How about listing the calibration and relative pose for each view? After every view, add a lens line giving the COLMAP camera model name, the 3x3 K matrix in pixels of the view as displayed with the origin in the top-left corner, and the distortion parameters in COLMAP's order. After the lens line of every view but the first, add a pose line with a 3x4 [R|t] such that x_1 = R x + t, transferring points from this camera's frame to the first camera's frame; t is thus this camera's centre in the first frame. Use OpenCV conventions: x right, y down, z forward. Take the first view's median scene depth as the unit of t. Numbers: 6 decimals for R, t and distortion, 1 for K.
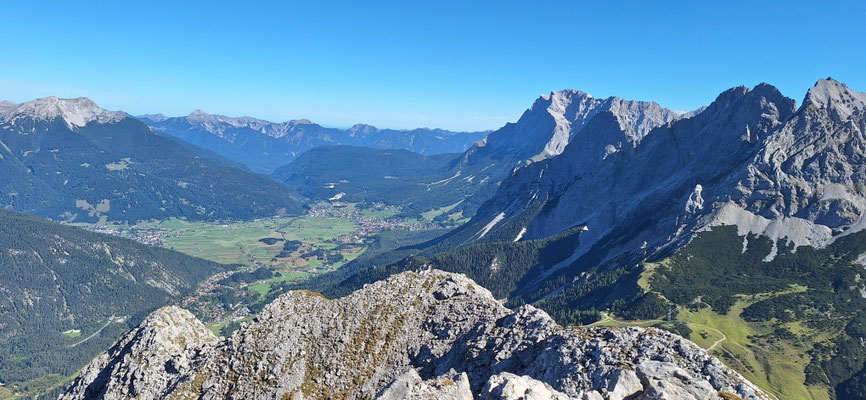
lens RADIAL K [[596.6, 0, 433.0], [0, 596.6, 200.0], [0, 0, 1]] dist [0.004387, -0.004041]
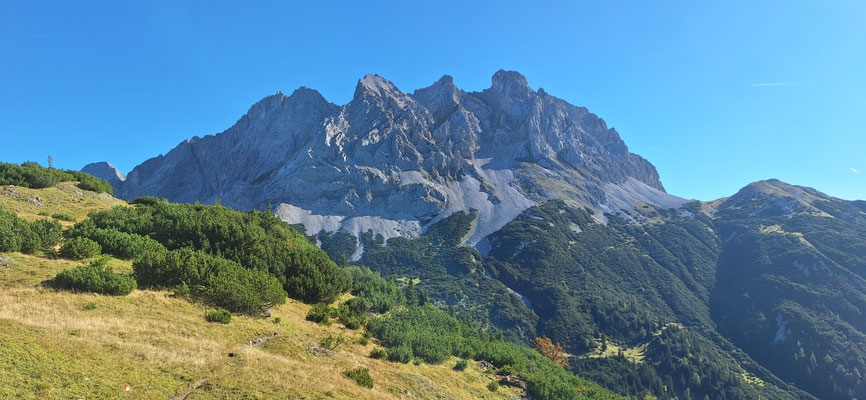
lens RADIAL K [[596.6, 0, 433.0], [0, 596.6, 200.0], [0, 0, 1]] dist [0.004387, -0.004041]
pose [[0.716288, 0.045103, 0.696346, 0.150895], [0.116914, 0.976046, -0.183481, 0.153057], [-0.687941, 0.212837, 0.693857, 0.434968]]
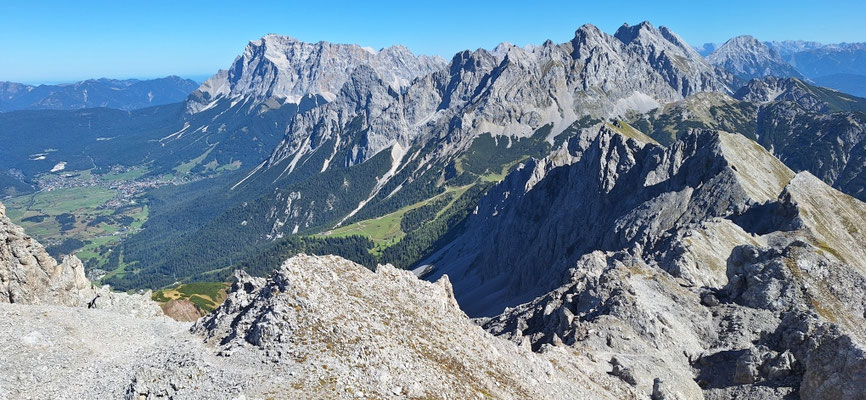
lens RADIAL K [[596.6, 0, 433.0], [0, 596.6, 200.0], [0, 0, 1]] dist [0.004387, -0.004041]
pose [[0.858141, -0.190360, 0.476820, -0.583956], [0.137764, 0.980040, 0.143325, -0.042153], [-0.494586, -0.057304, 0.867237, -0.557700]]
